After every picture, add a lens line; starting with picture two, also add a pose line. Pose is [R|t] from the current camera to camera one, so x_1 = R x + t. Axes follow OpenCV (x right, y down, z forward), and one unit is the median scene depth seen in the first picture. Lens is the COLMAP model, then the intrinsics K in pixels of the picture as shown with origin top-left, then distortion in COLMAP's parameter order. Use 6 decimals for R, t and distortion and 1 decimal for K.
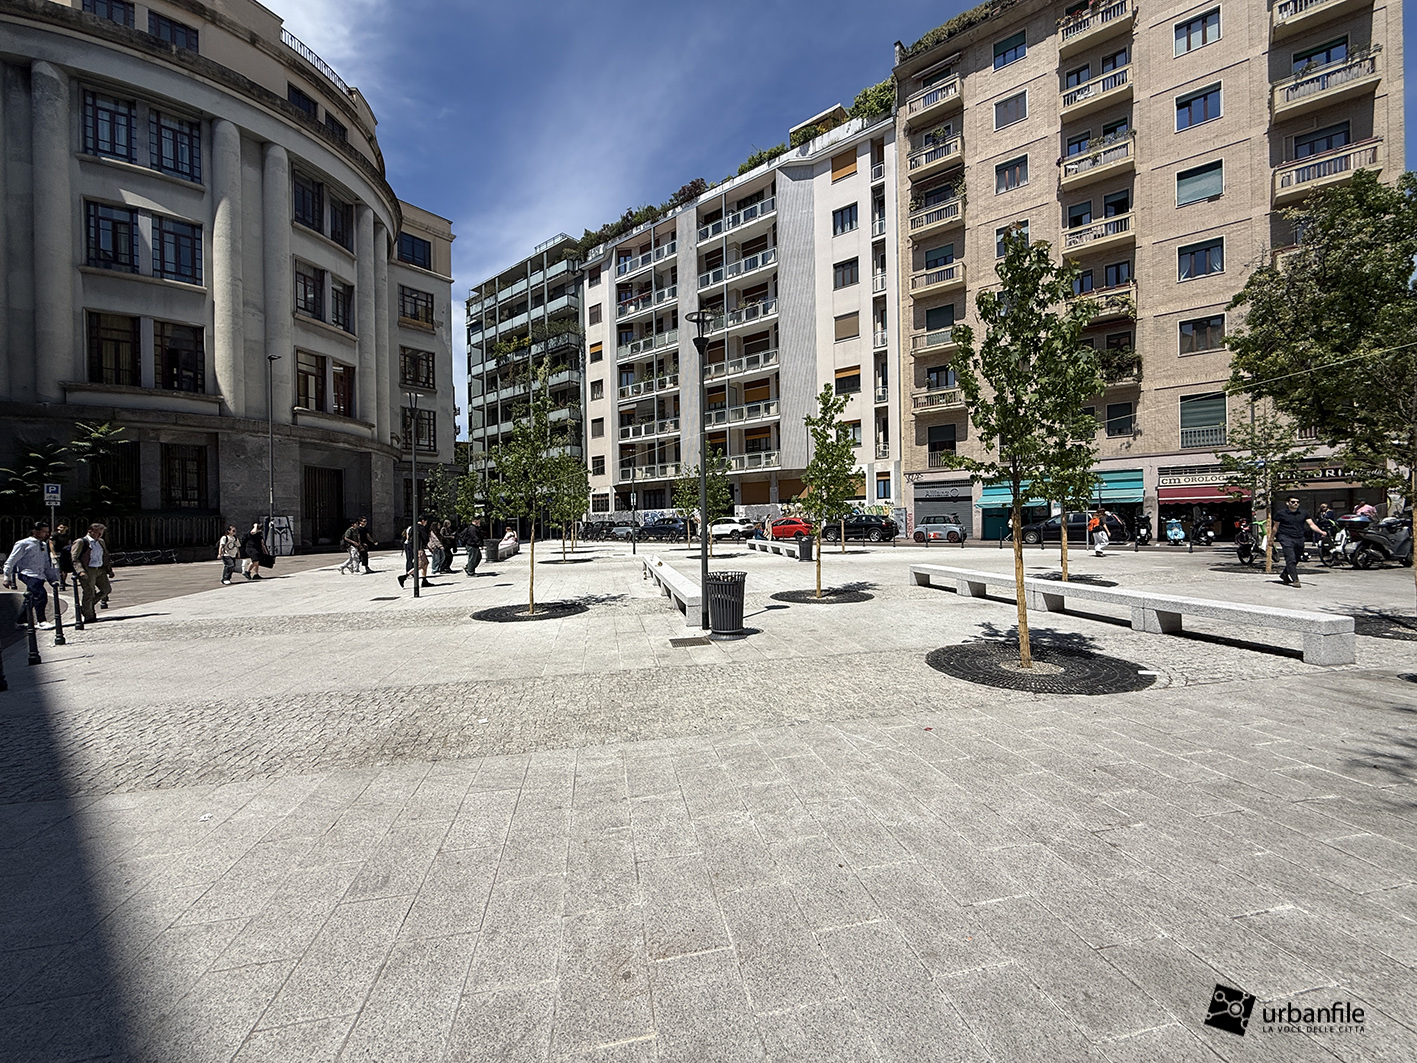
lens RADIAL K [[565.5, 0, 708.5], [0, 565.5, 531.5], [0, 0, 1]] dist [-0.001179, -0.000121]
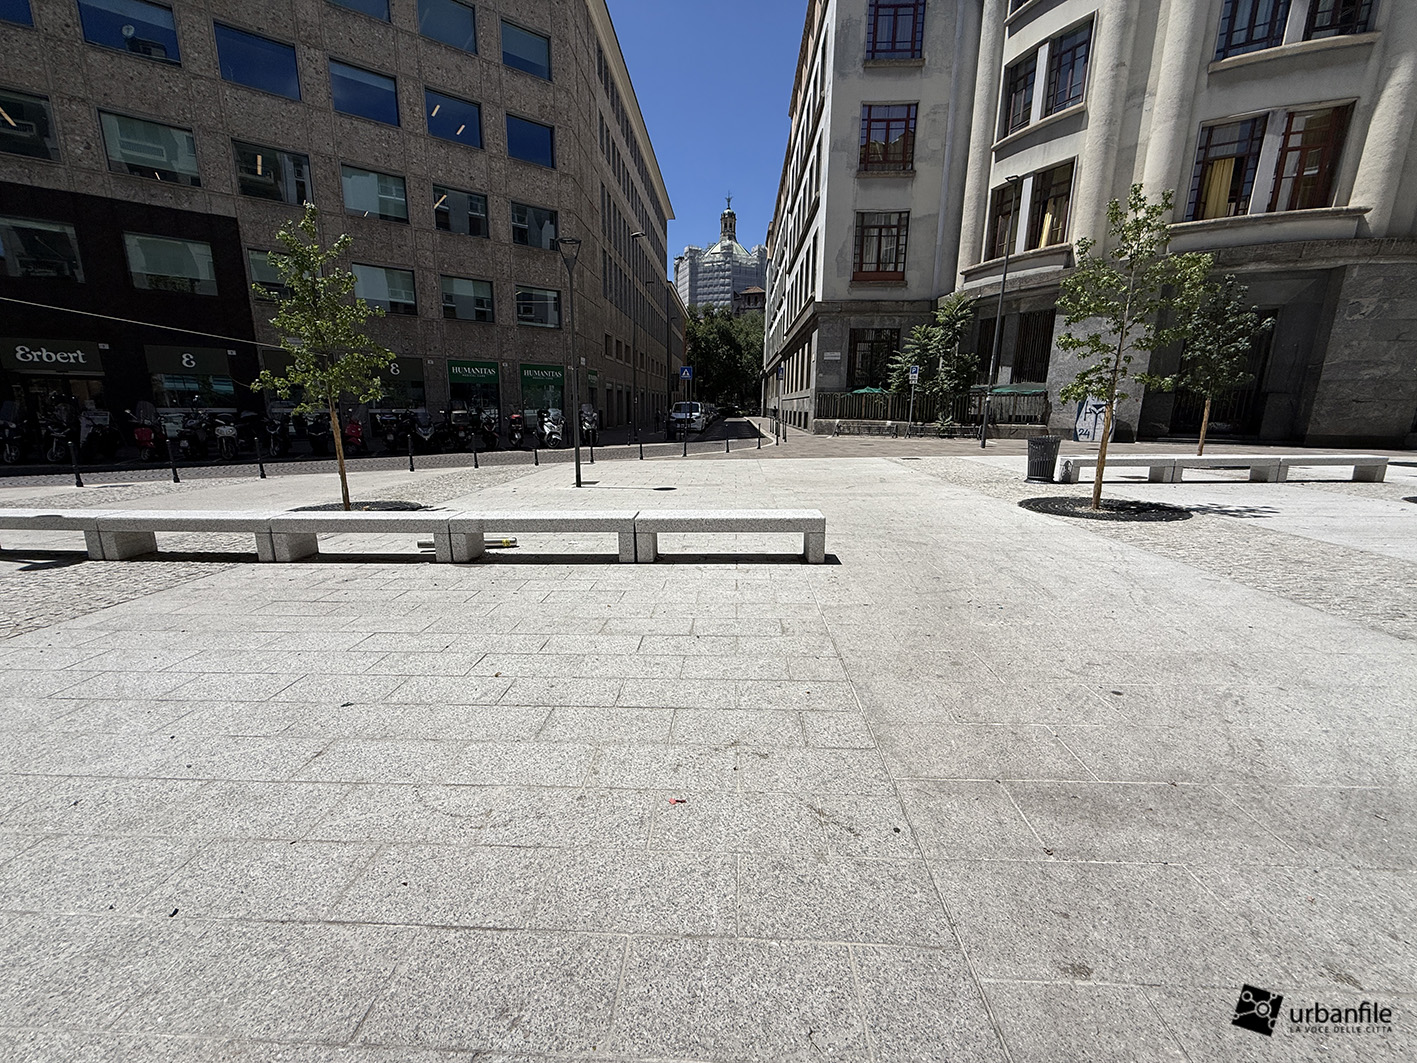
lens RADIAL K [[561.1, 0, 705.7], [0, 561.1, 529.6], [0, 0, 1]] dist [-0.000467, -0.000355]
pose [[-0.235368, 0.225687, -0.945340, 0.102319], [-0.014405, 0.971749, 0.235578, -0.011082], [0.971800, 0.069065, -0.225467, 0.505518]]
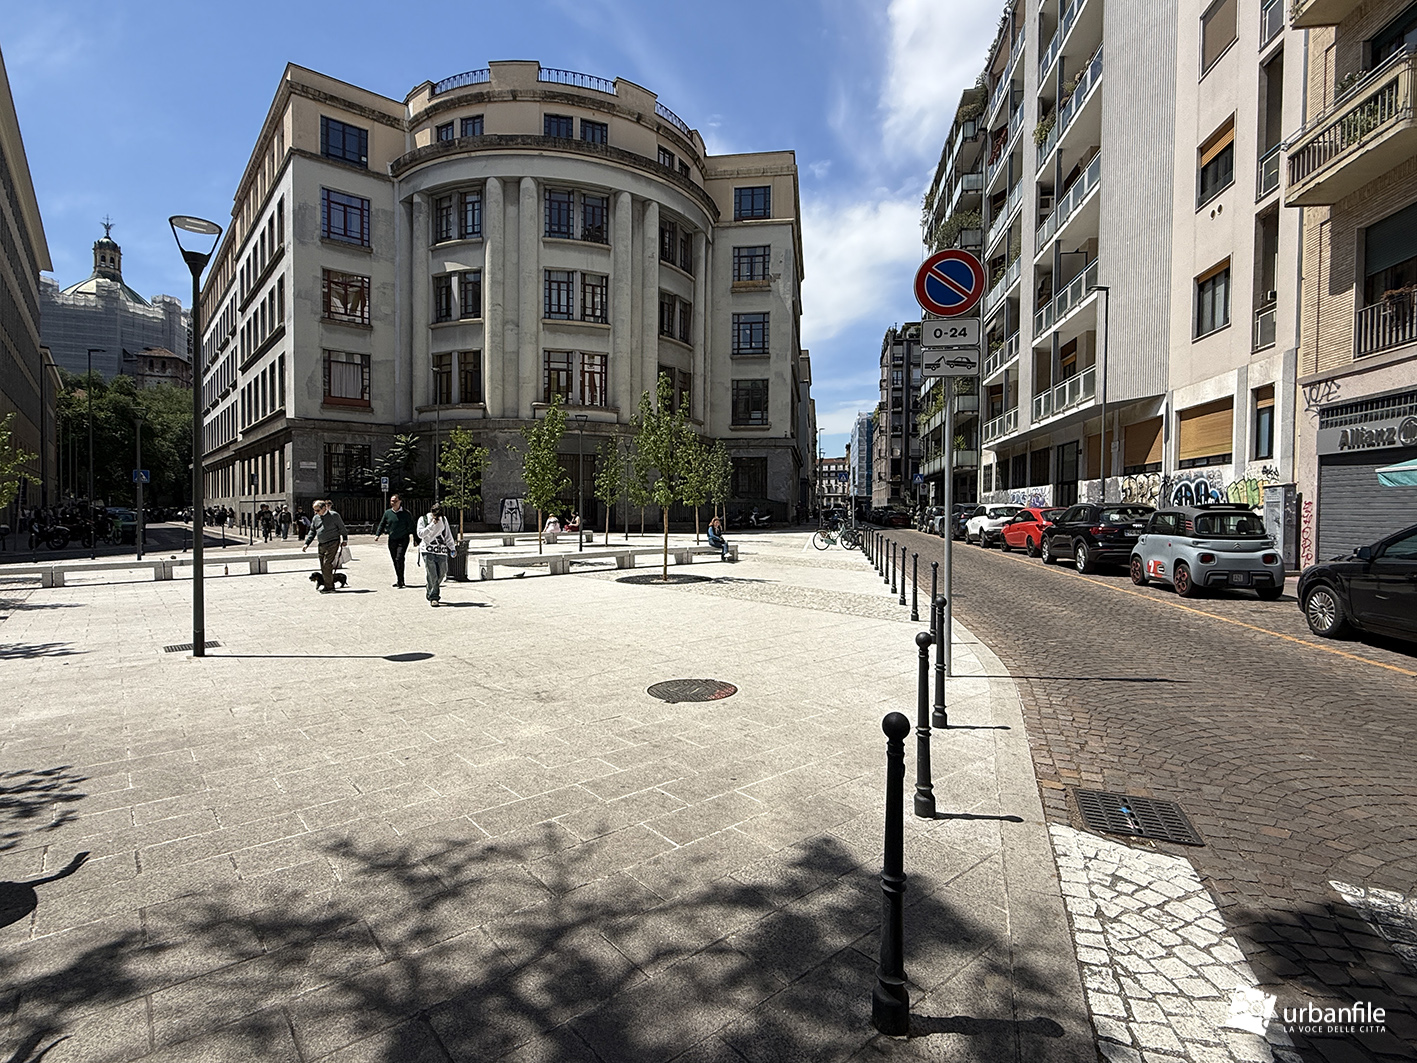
lens RADIAL K [[699.6, 0, 708.2], [0, 699.6, 525.4], [0, 0, 1]] dist [0.000719, -0.000167]
pose [[0.498584, 0.040675, -0.865887, 0.540654], [-0.024215, 0.999162, 0.032993, -0.022527], [0.866503, 0.004518, 0.499151, 0.478627]]
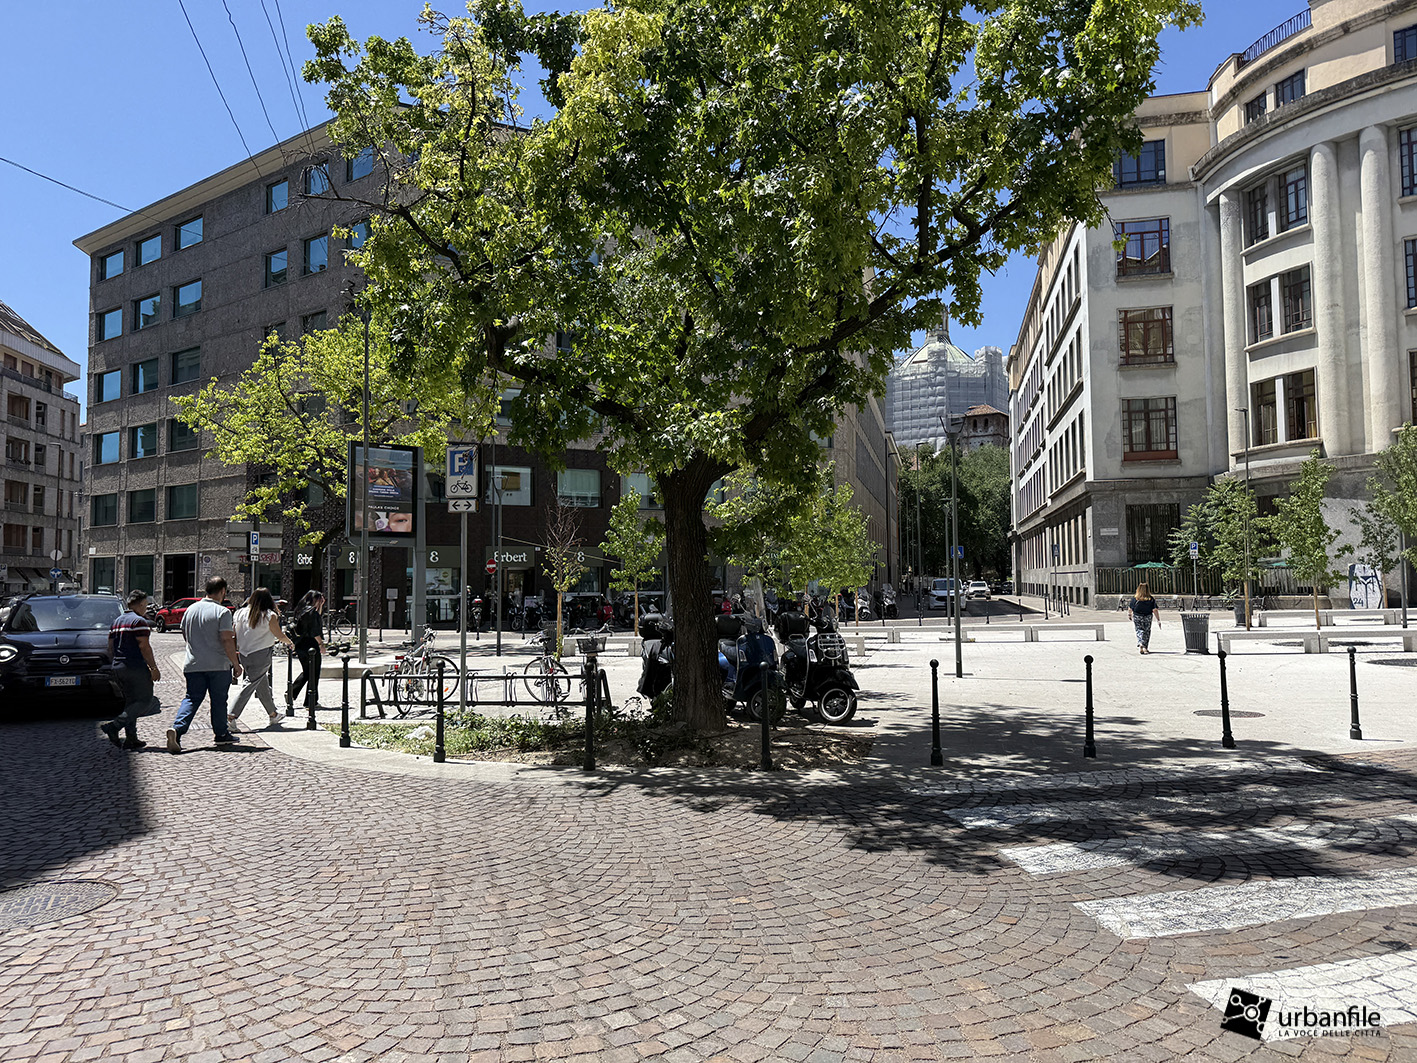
lens RADIAL K [[993.8, 0, 708.5], [0, 993.8, 531.5], [0, 0, 1]] dist [-0.004267, -0.004876]
pose [[-0.404550, -0.023367, -0.914217, 0.776946], [0.008496, 0.999534, -0.029308, -0.030270], [0.914476, -0.019623, -0.404163, 0.533236]]
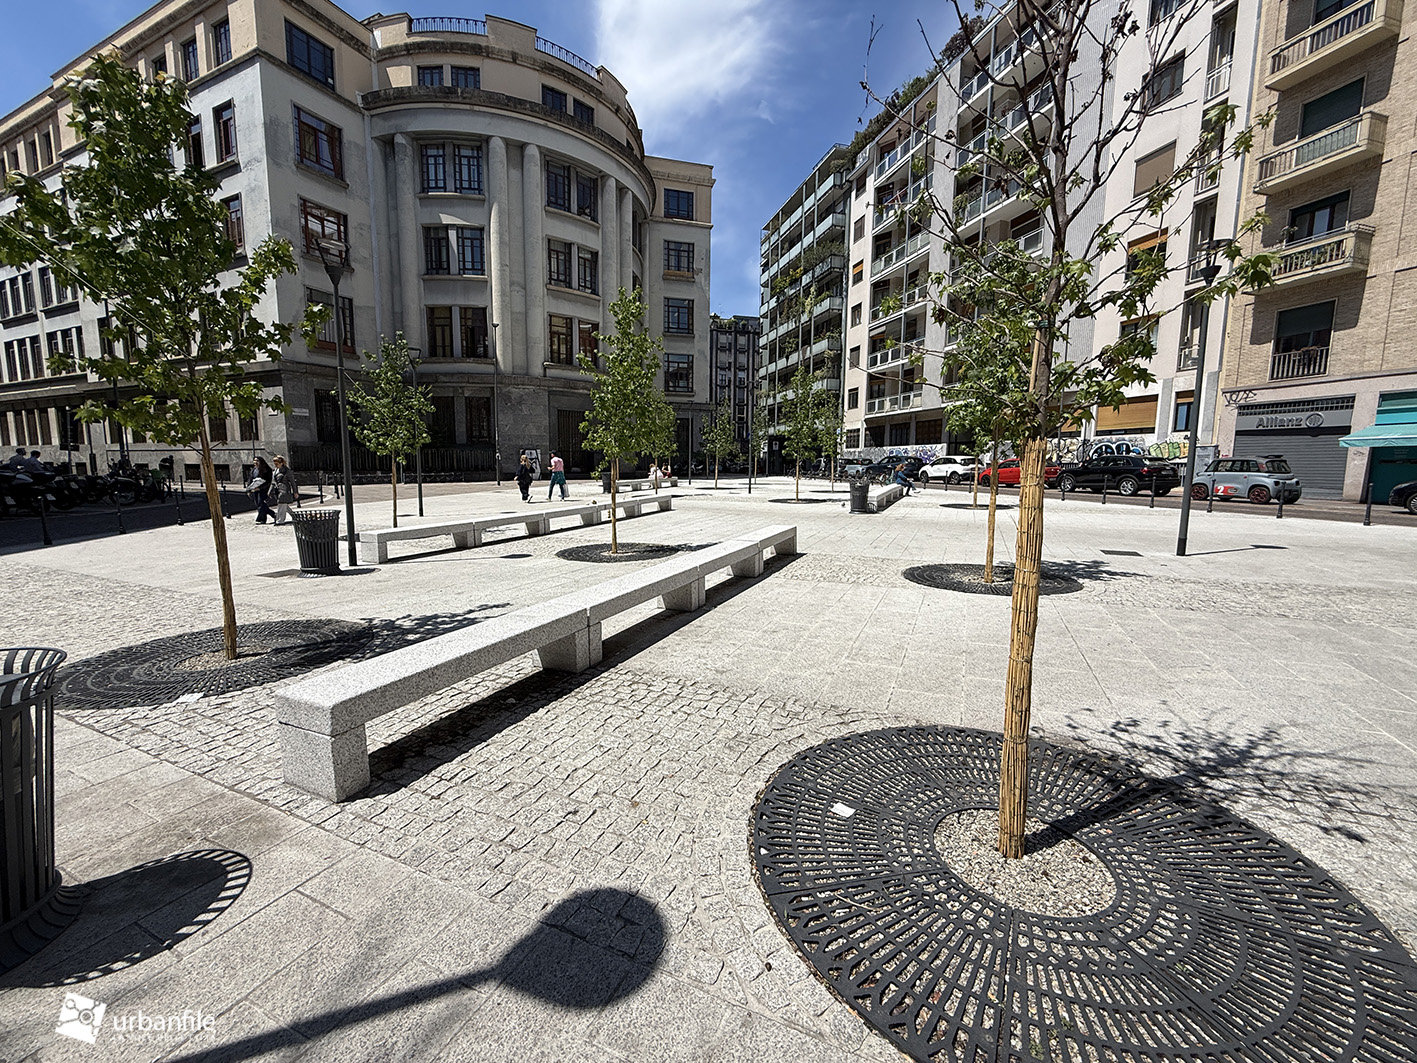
lens RADIAL K [[561.1, 0, 705.7], [0, 561.1, 529.6], [0, 0, 1]] dist [-0.000467, -0.000355]
pose [[0.811625, 0.091427, -0.576980, 0.252863], [-0.027228, 0.992524, 0.118973, -0.007027], [0.583544, -0.080851, 0.808047, 0.133010]]
